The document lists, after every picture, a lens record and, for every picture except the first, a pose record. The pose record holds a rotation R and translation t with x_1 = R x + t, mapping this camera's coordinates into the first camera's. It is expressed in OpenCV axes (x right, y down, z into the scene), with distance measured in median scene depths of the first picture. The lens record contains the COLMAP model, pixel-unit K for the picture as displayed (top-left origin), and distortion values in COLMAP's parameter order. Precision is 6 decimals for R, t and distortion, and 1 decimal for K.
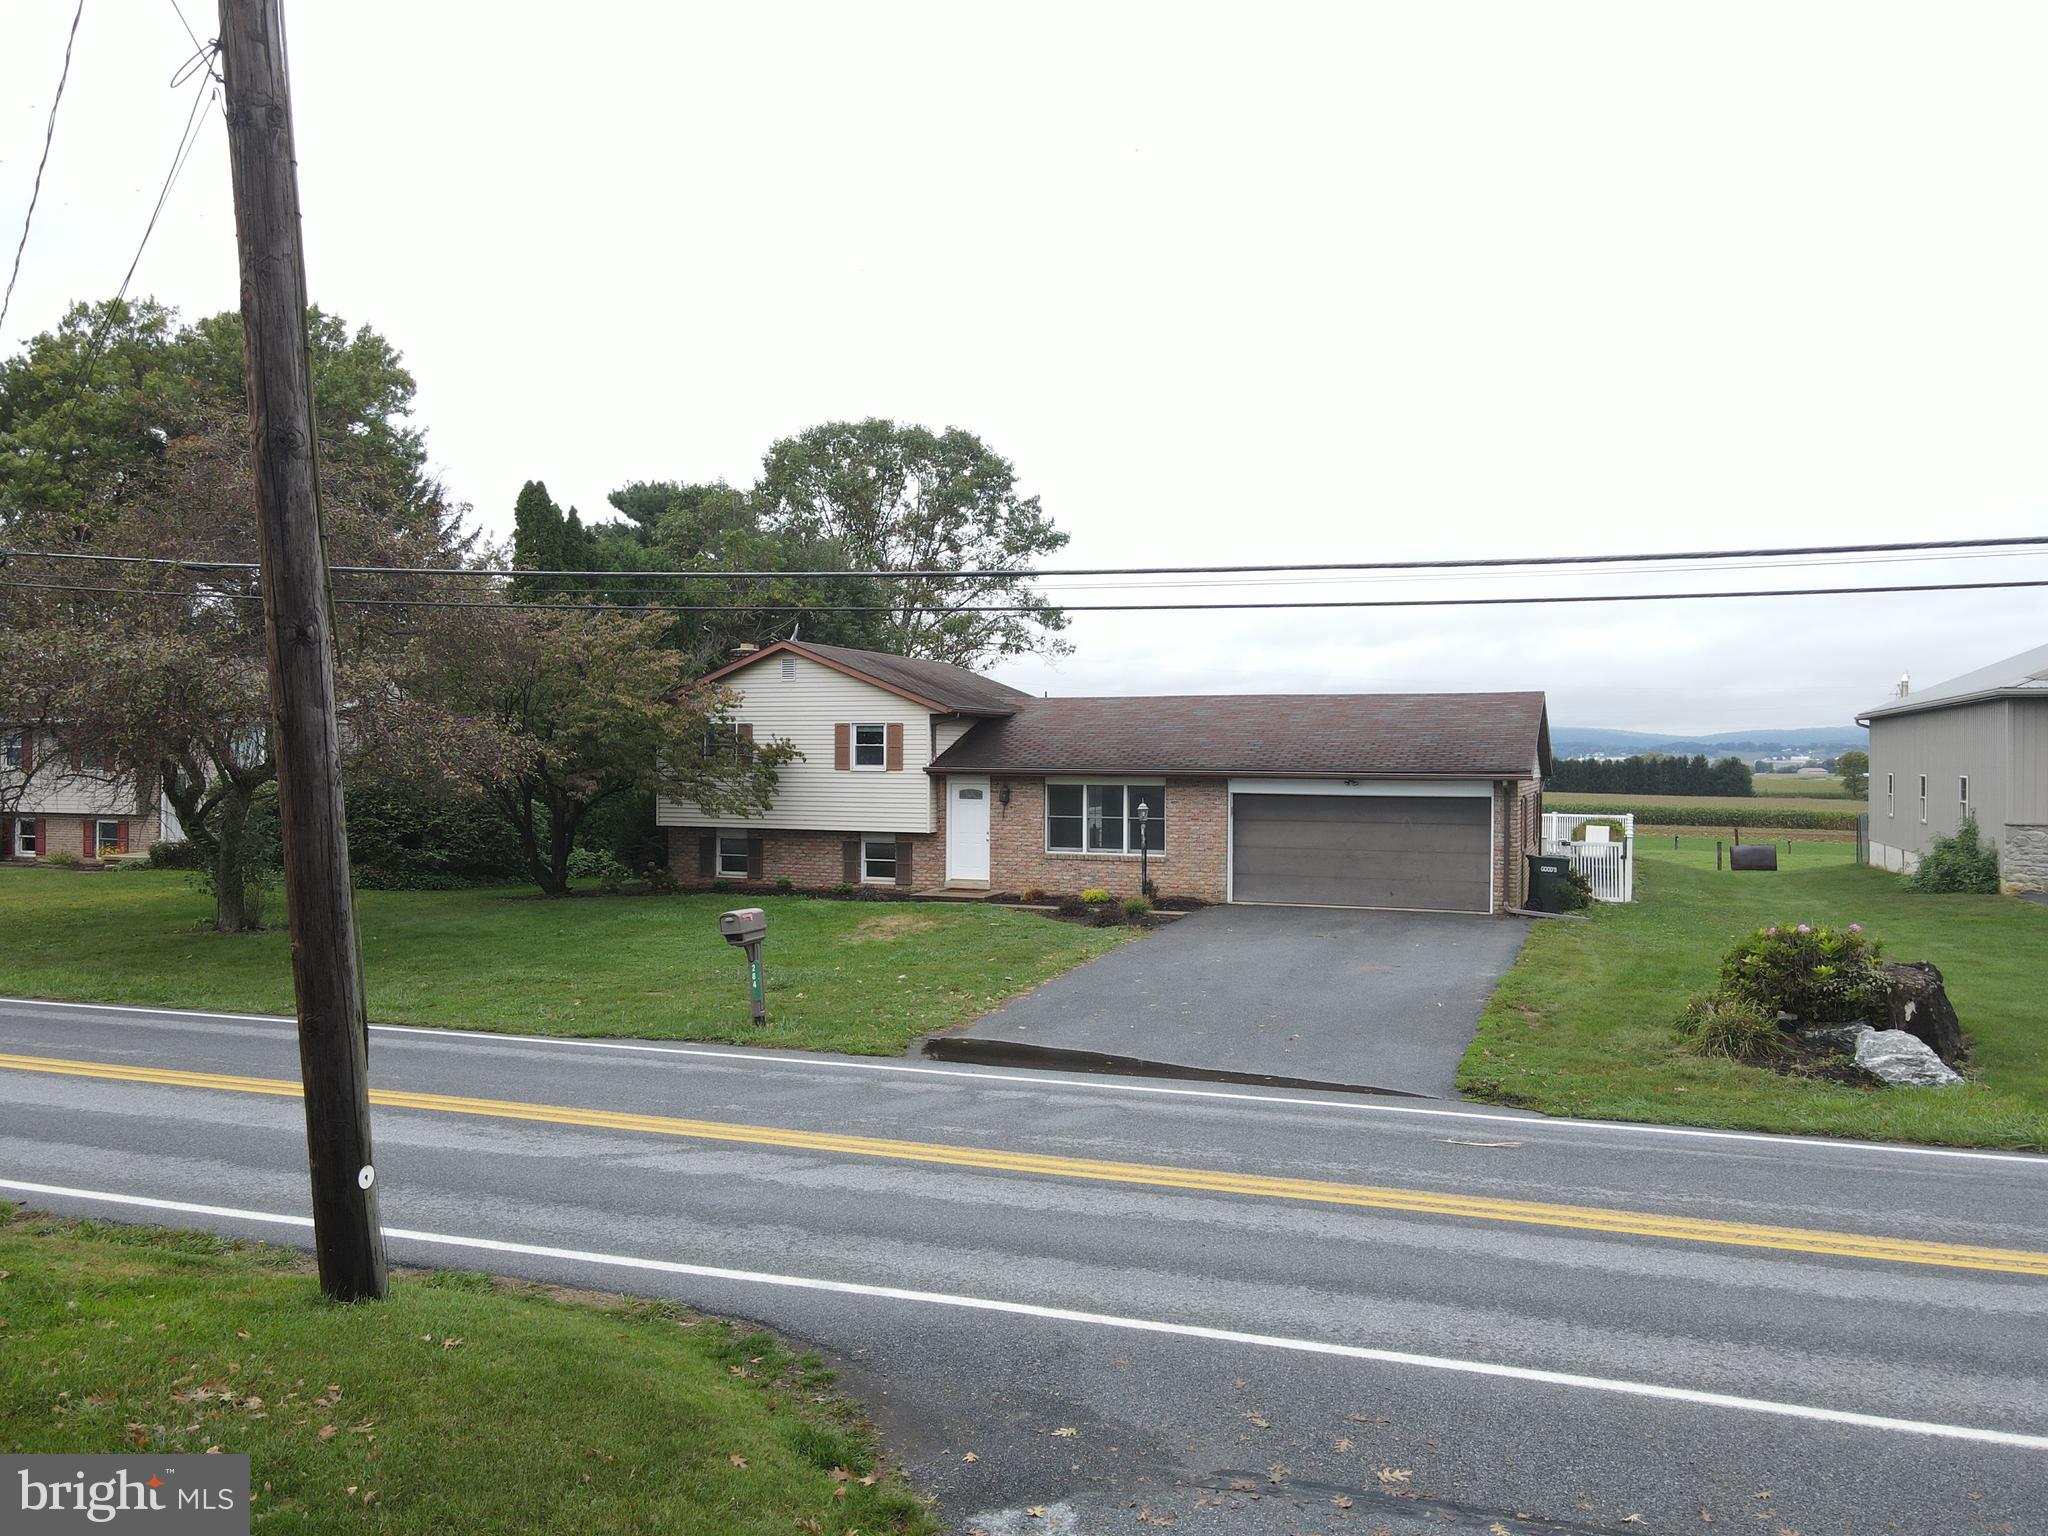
lens RADIAL K [[1511.1, 0, 1020.1], [0, 1511.1, 754.7], [0, 0, 1]] dist [-0.003258, 0.026064]
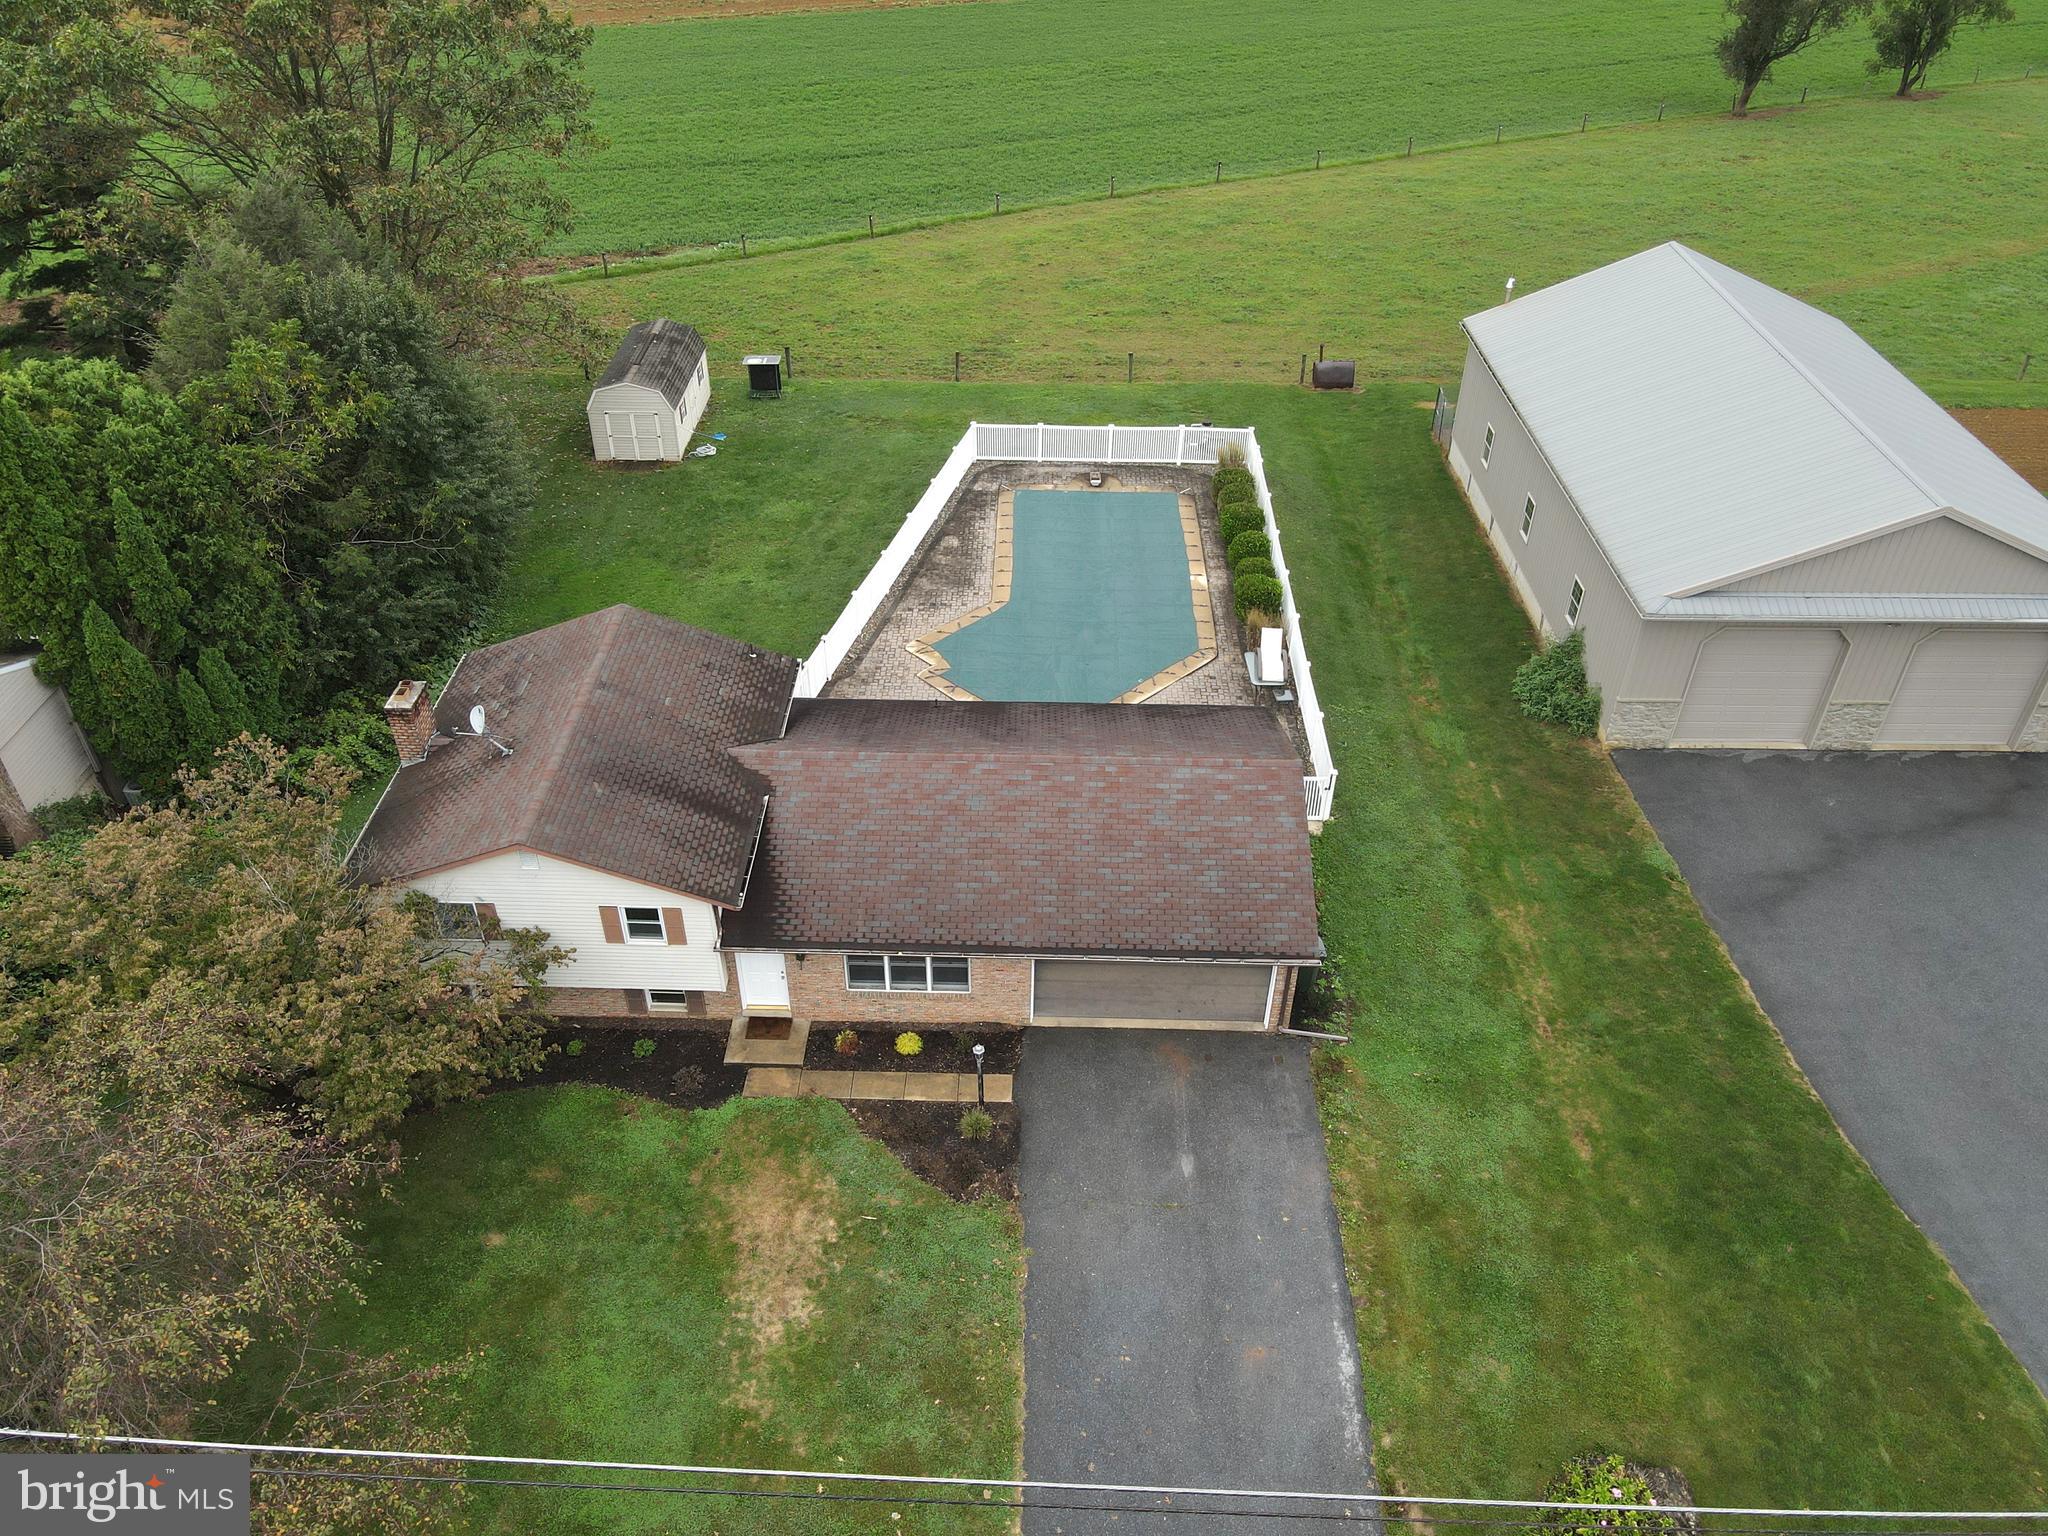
lens RADIAL K [[1511.1, 0, 1019.6], [0, 1511.1, 759.2], [0, 0, 1]] dist [-0.003258, 0.026064]
pose [[0.935538, -0.211720, 0.282742, -0.124674], [-0.003578, 0.794736, 0.606945, -0.651603], [-0.353207, -0.568832, 0.742748, 0.284807]]
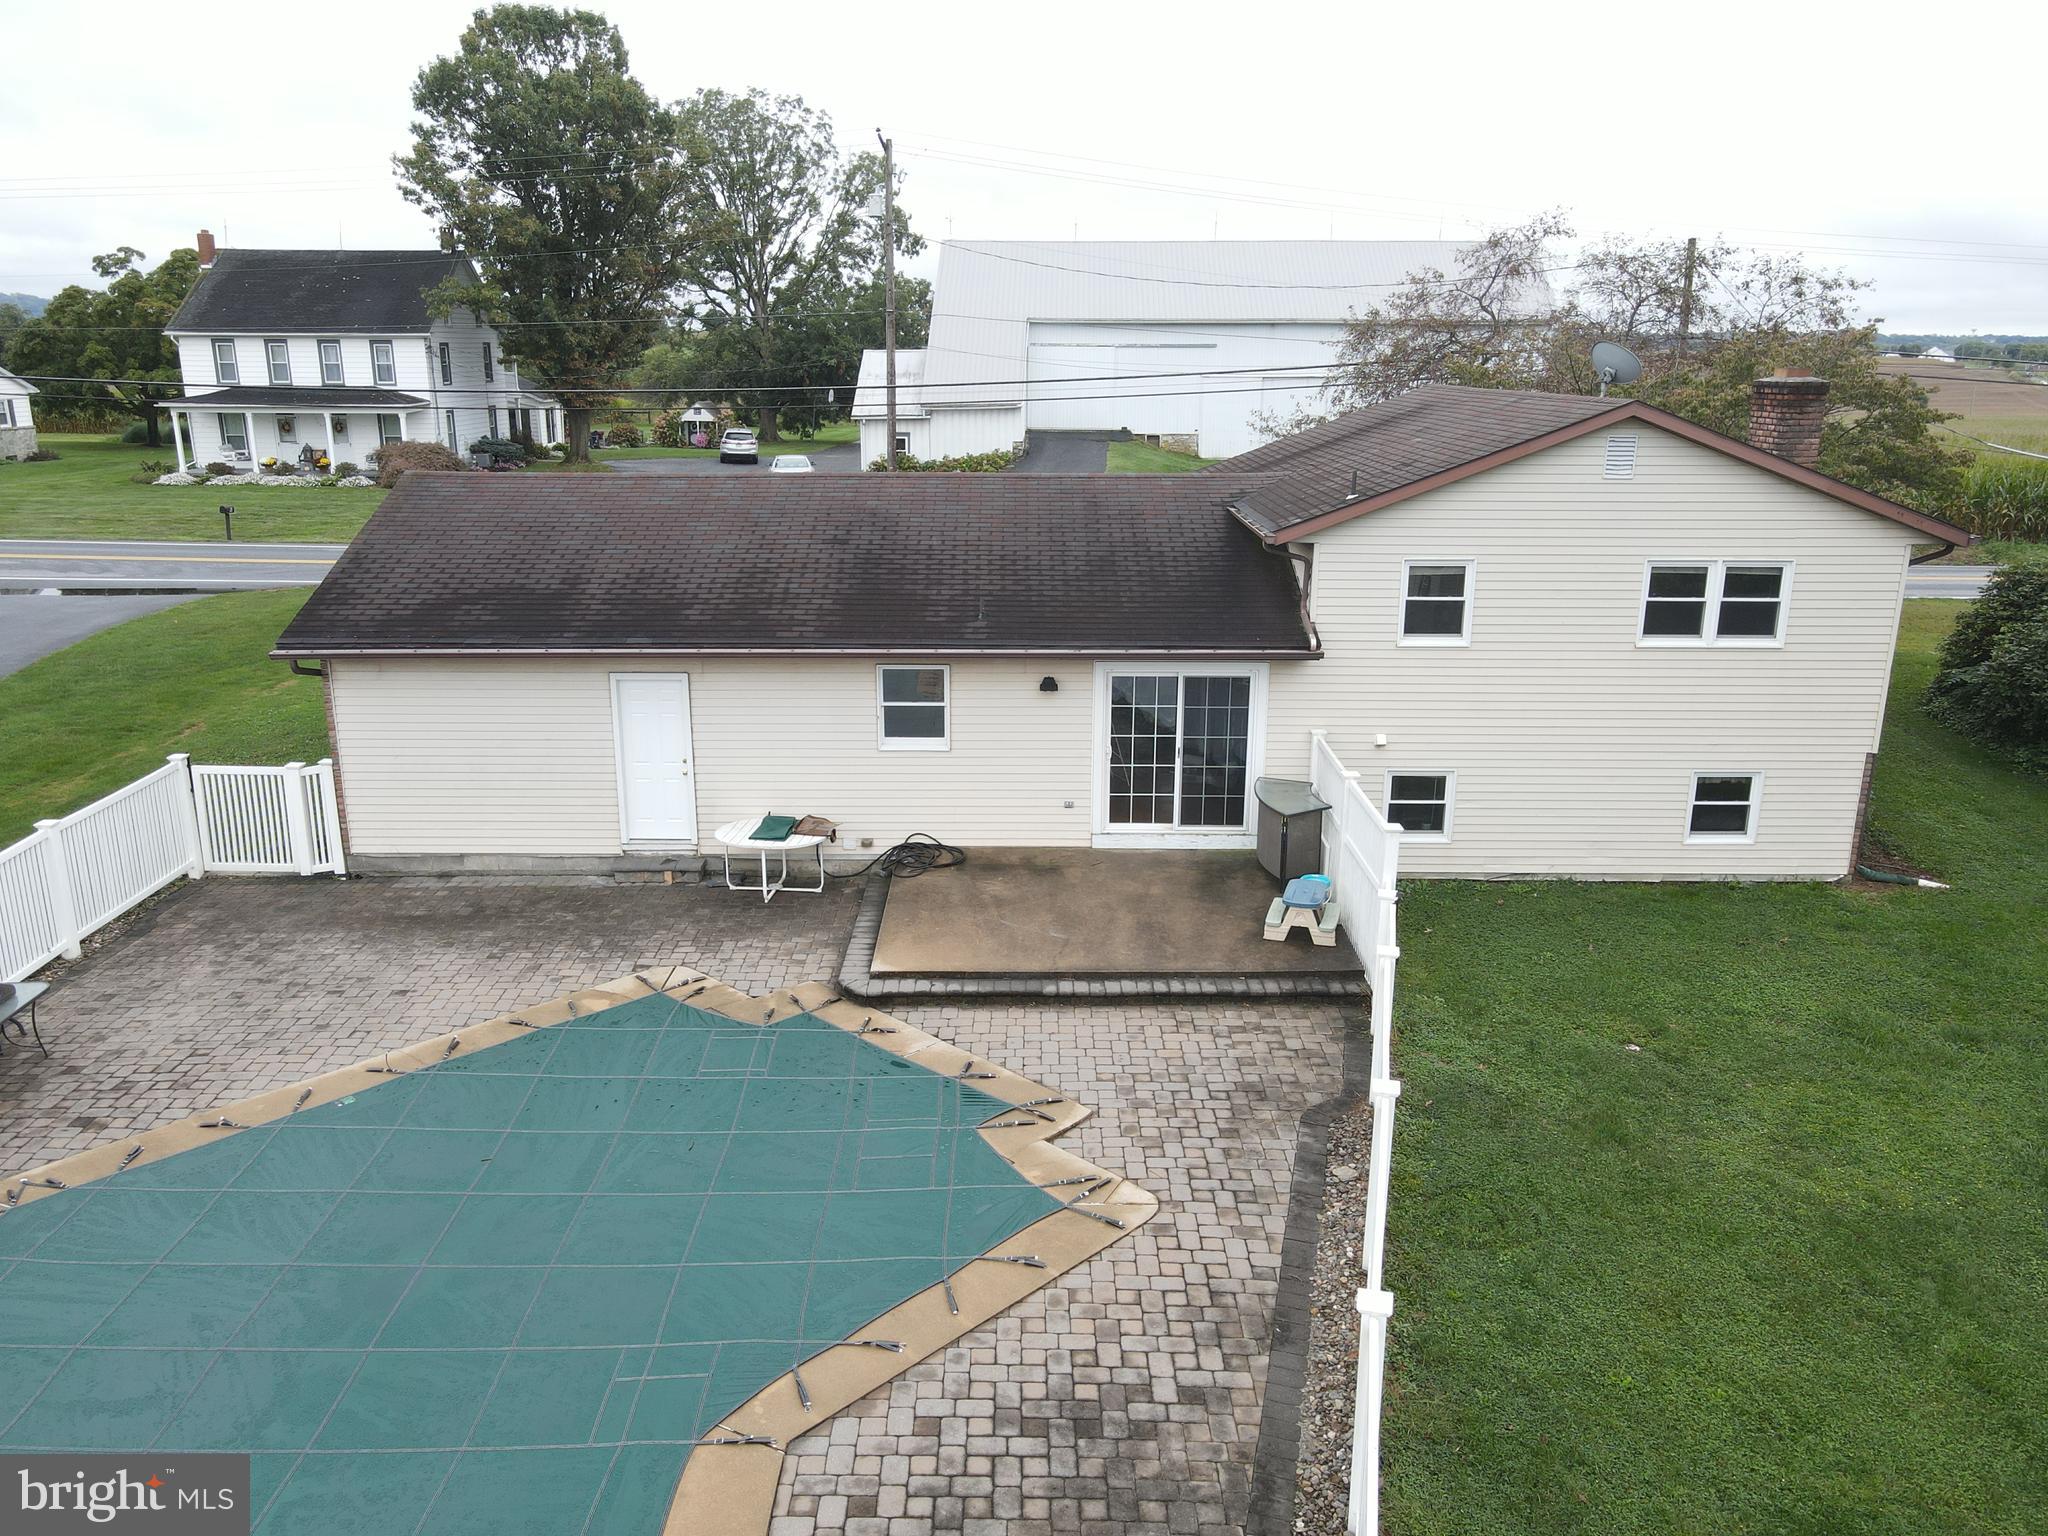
lens RADIAL K [[1511.1, 0, 1017.5], [0, 1511.1, 764.8], [0, 0, 1]] dist [-0.003258, 0.026064]
pose [[-0.927596, 0.094403, -0.361460, 0.337456], [-0.004970, 0.964342, 0.264613, -0.091785], [0.373551, 0.247250, -0.894051, 1.679468]]
